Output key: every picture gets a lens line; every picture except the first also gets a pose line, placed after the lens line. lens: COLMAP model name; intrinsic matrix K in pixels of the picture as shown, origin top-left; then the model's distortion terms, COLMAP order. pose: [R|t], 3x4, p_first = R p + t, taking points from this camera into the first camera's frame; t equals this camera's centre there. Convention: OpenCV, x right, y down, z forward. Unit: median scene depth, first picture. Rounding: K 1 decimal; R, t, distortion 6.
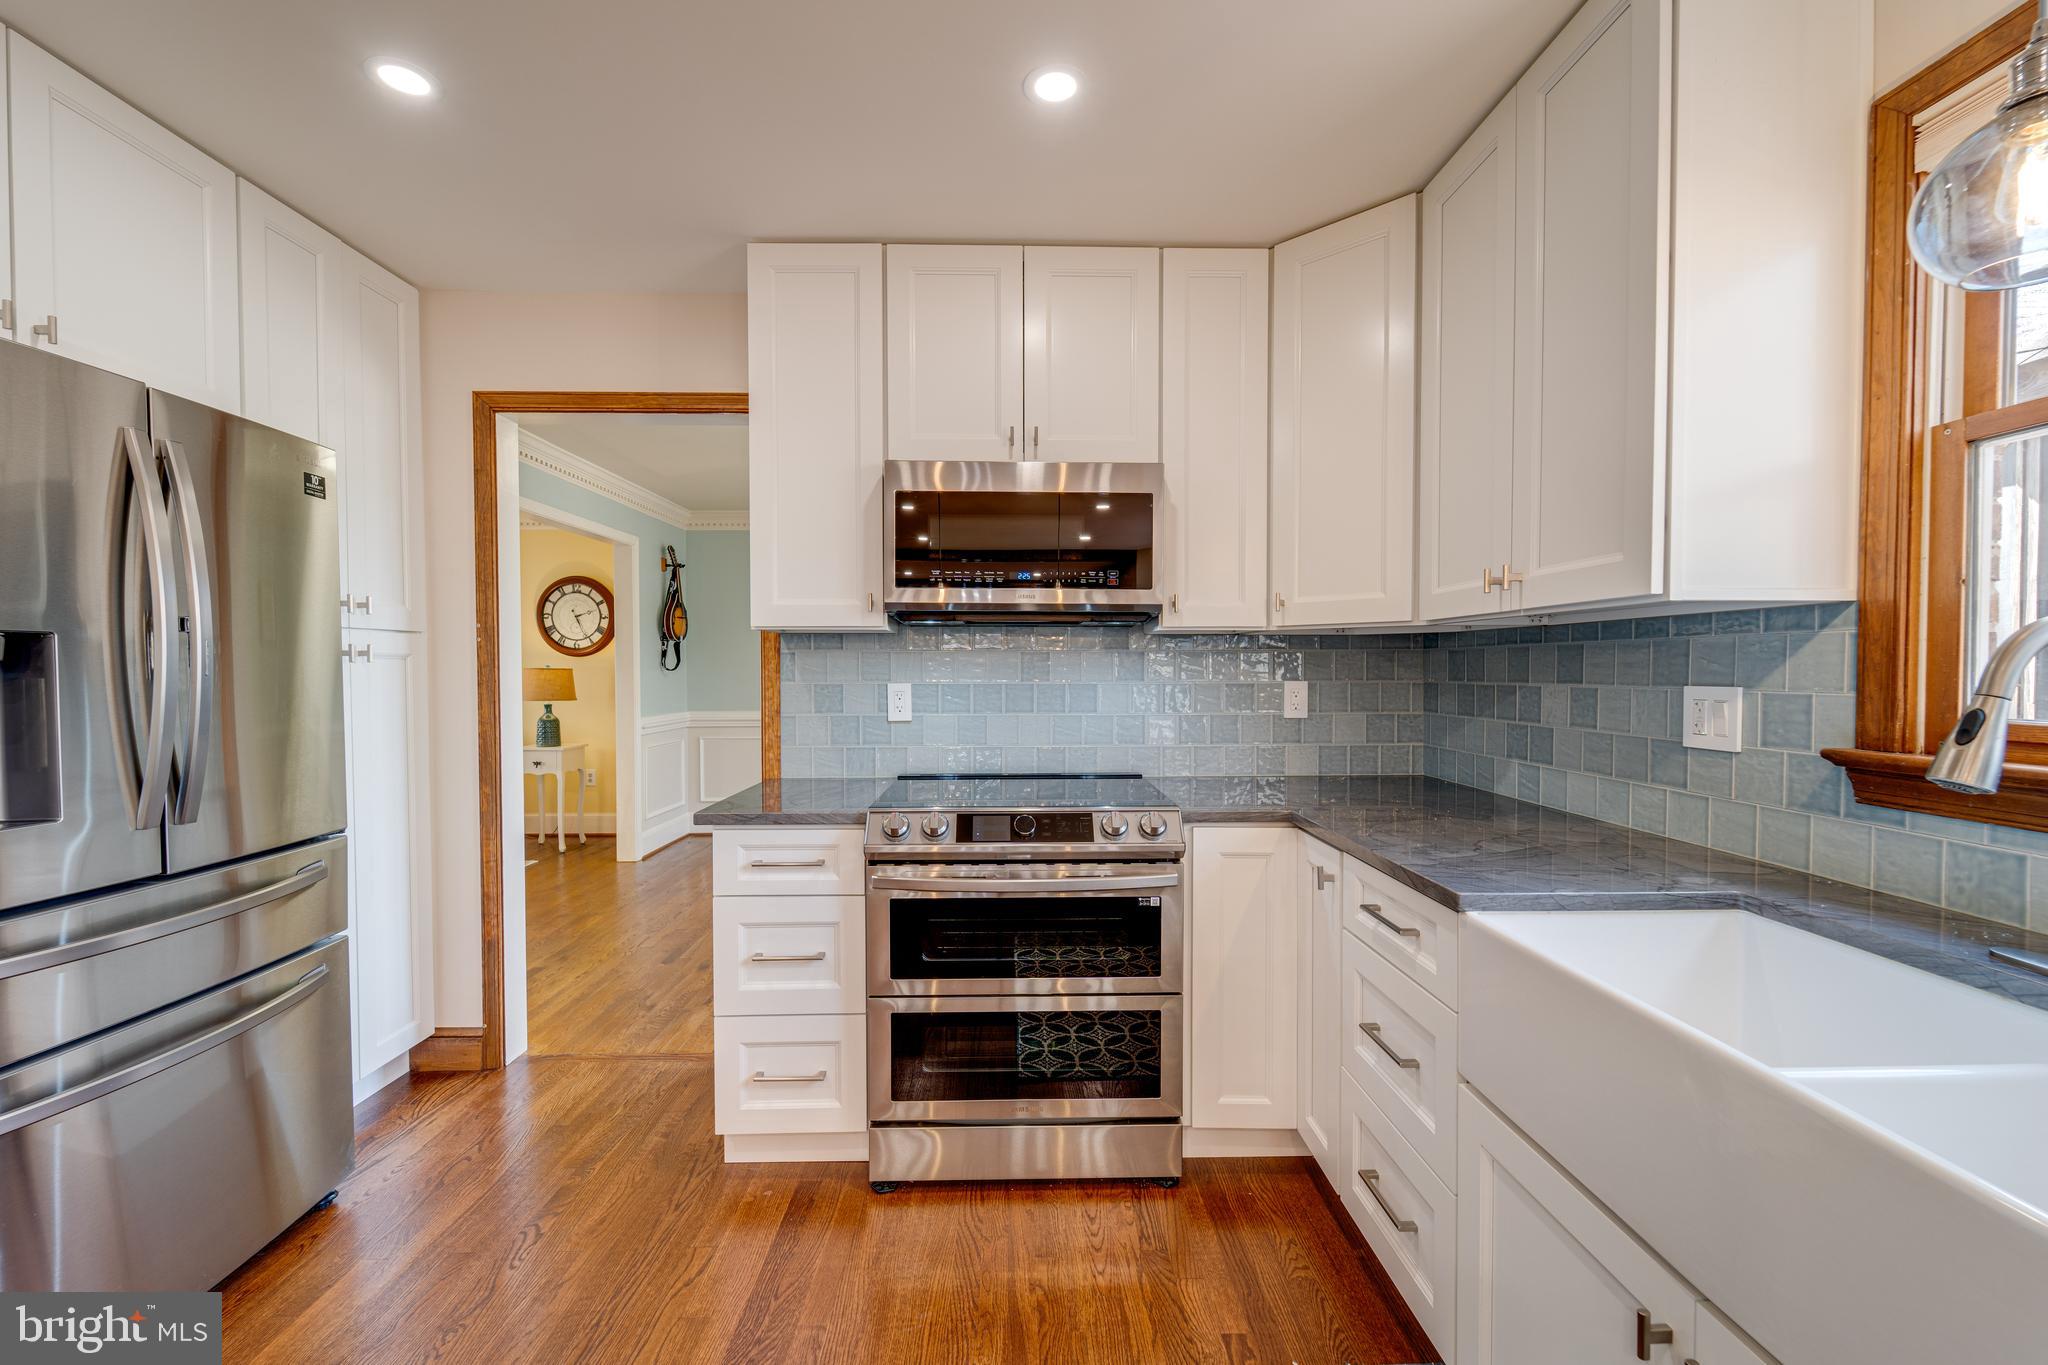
lens RADIAL K [[832.8, 0, 1031.8], [0, 832.8, 686.9], [0, 0, 1]] dist [0.002954, -0.001296]
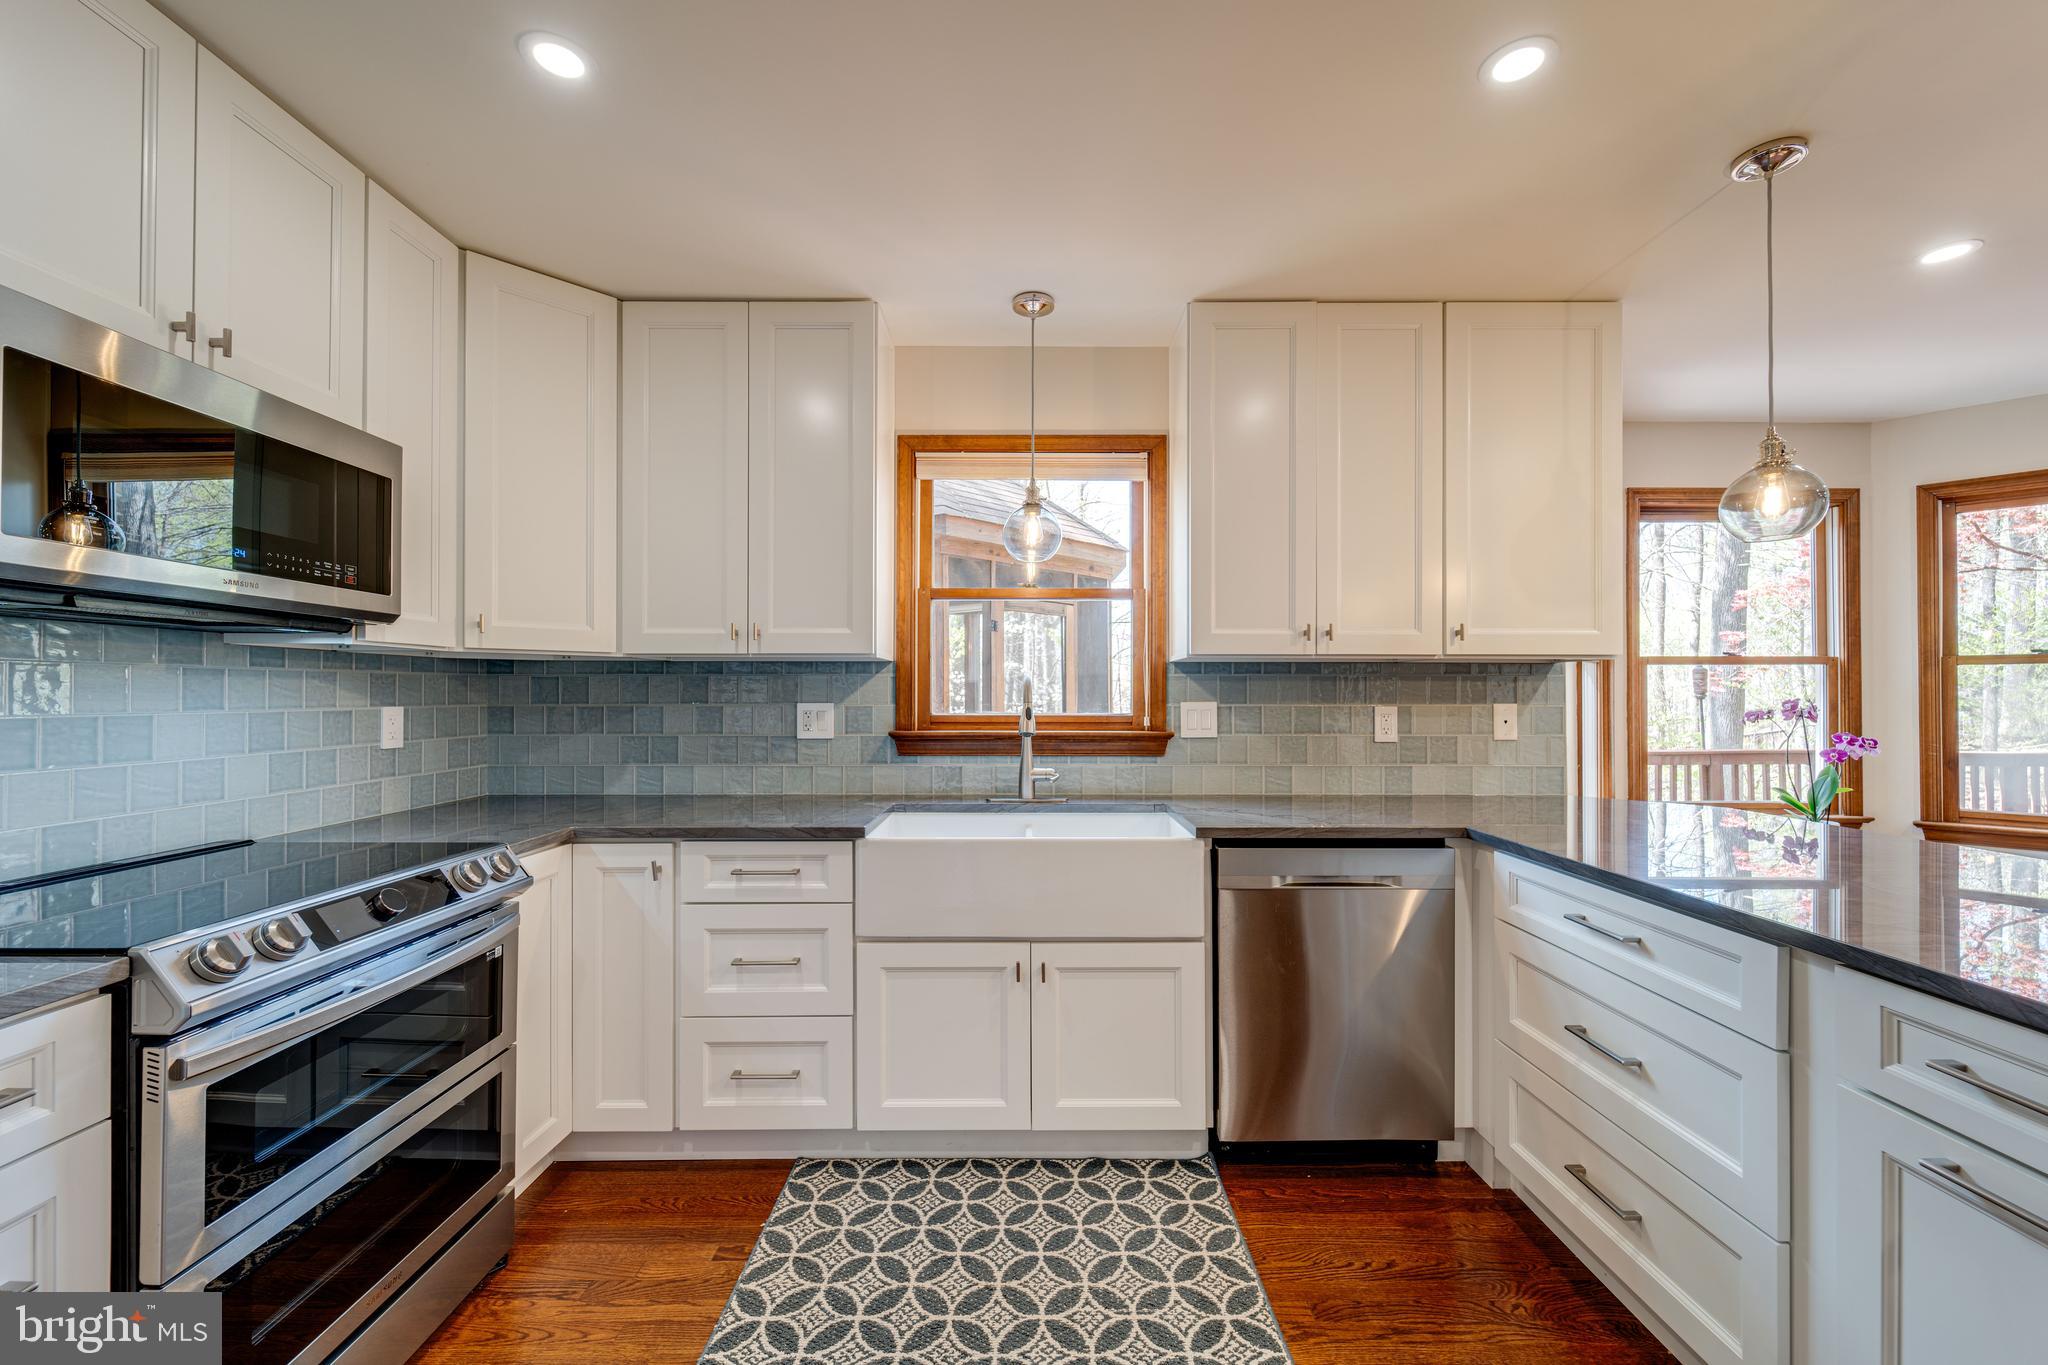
lens RADIAL K [[832.8, 0, 1016.9], [0, 832.8, 681.8], [0, 0, 1]] dist [0.002954, -0.001296]
pose [[0.025590, 0.015203, 0.999557, -0.649626], [0.022272, 0.999628, -0.015774, -0.005768], [-0.999424, 0.022665, 0.025242, 0.361323]]
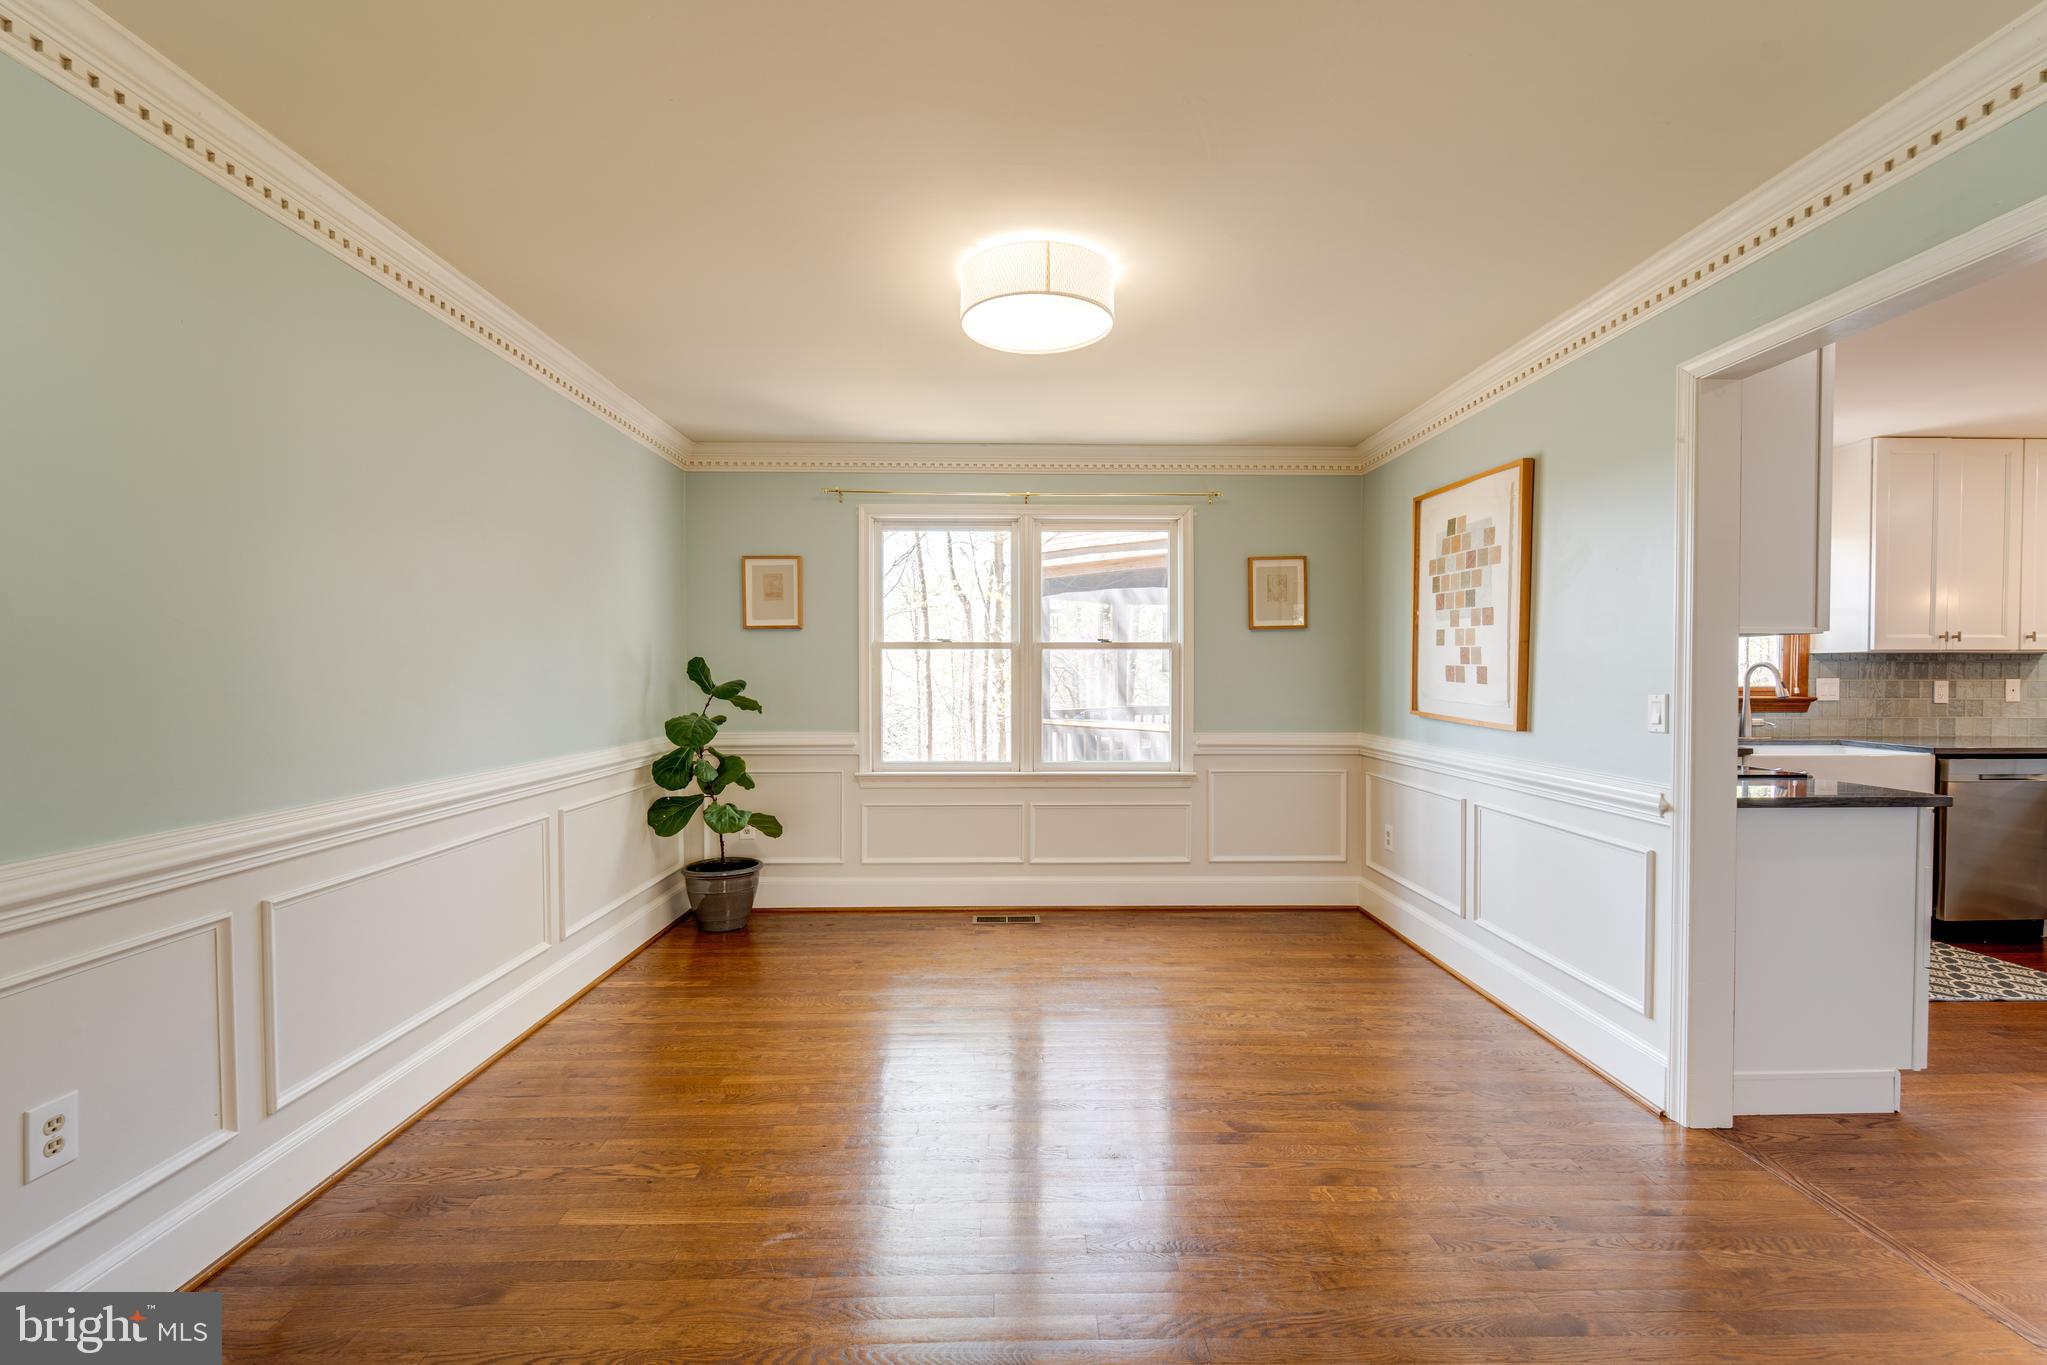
lens RADIAL K [[832.4, 0, 1024.2], [0, 832.4, 686.8], [0, 0, 1]] dist [0.002954, -0.001296]
pose [[0.004755, -0.016052, 0.999860, -1.390254], [0.024716, 0.999568, 0.015930, -0.047512], [-0.999683, 0.024637, 0.005150, 2.005105]]
